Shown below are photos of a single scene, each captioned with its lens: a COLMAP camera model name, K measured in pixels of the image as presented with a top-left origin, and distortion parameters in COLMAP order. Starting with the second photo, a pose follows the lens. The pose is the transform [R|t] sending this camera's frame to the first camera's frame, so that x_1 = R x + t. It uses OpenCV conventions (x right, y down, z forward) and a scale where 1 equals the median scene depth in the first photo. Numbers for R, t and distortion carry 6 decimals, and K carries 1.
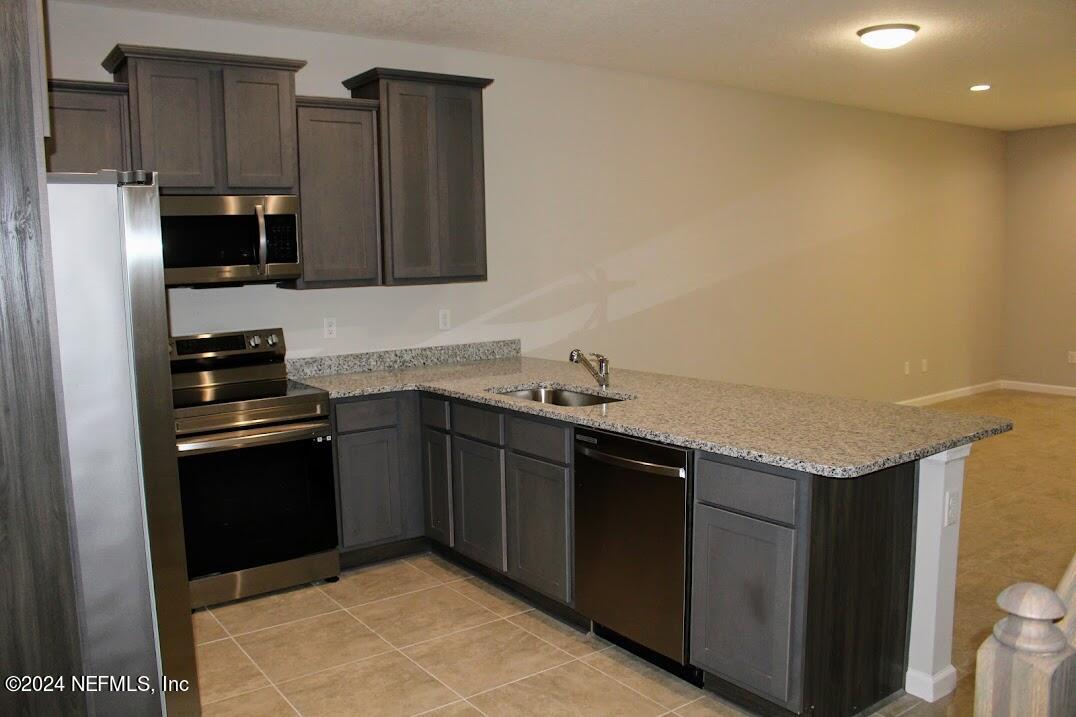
lens RADIAL K [[884.5, 0, 529.9], [0, 884.5, 355.2], [0, 0, 1]] dist [-0.147547, 0.098956]
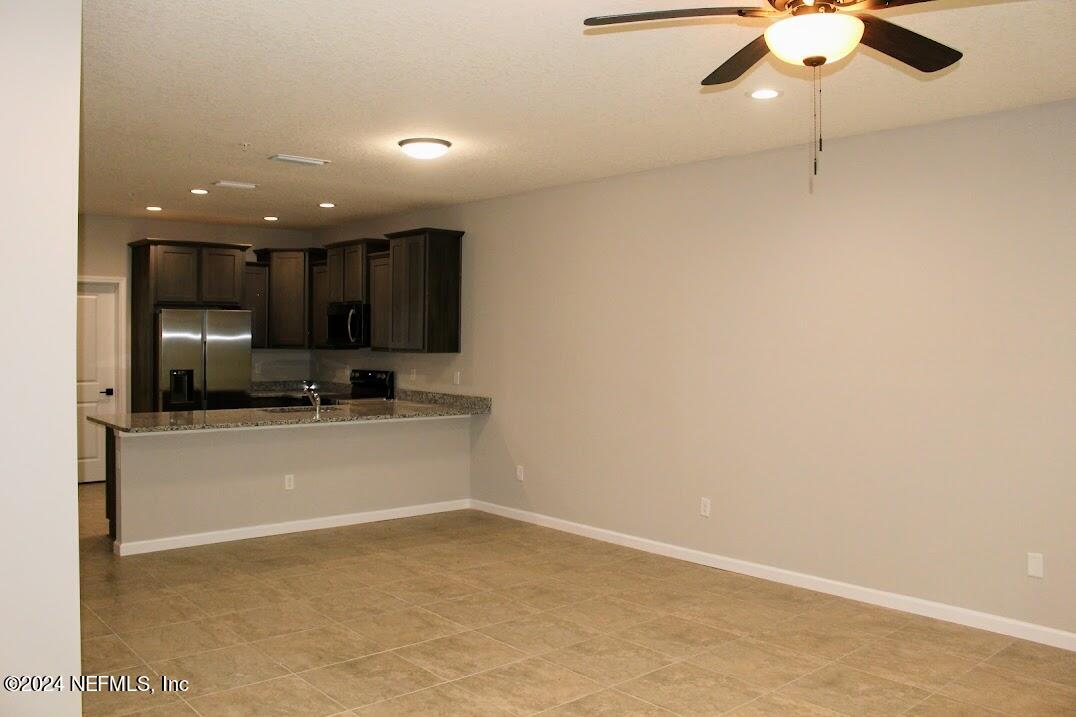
lens RADIAL K [[884.5, 0, 531.3], [0, 884.5, 354.6], [0, 0, 1]] dist [-0.147547, 0.098956]
pose [[0.091971, 0.044645, -0.994760, 1.566633], [-0.123298, 0.991817, 0.033113, -0.158645], [0.988099, 0.119606, 0.096723, 1.041993]]
